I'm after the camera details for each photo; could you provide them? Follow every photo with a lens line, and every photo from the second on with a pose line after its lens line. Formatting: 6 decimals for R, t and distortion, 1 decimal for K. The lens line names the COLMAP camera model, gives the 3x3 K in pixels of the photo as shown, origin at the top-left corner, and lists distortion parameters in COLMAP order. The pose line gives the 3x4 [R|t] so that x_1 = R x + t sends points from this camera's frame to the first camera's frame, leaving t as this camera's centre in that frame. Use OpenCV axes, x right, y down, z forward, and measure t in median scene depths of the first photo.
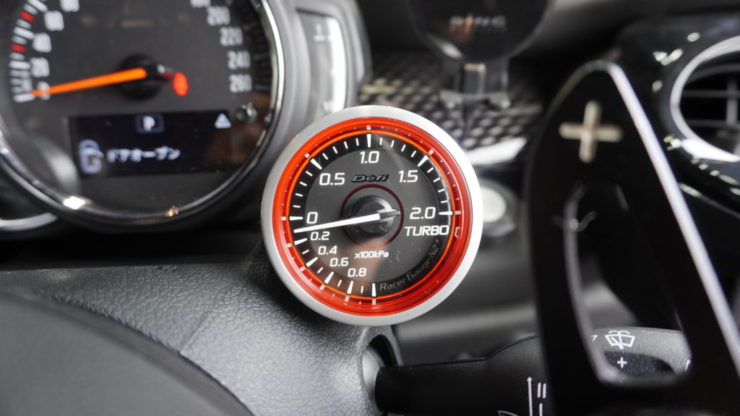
lens RADIAL K [[505.9, 0, 370.4], [0, 505.9, 207.8], [0, 0, 1]] dist [-0.040577, 0.033946]
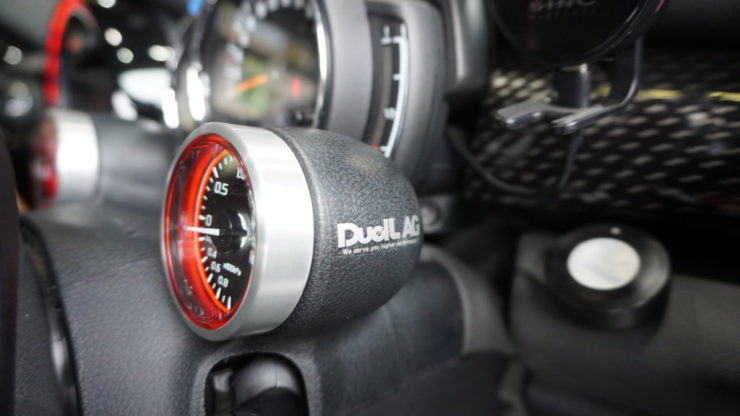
lens RADIAL K [[505.9, 0, 368.7], [0, 505.9, 207.6], [0, 0, 1]] dist [-0.040577, 0.033946]
pose [[0.643665, 0.193982, -0.740315, 0.645602], [-0.171648, 0.979291, 0.107361, -0.130423], [0.745810, 0.057968, 0.663632, 0.379142]]
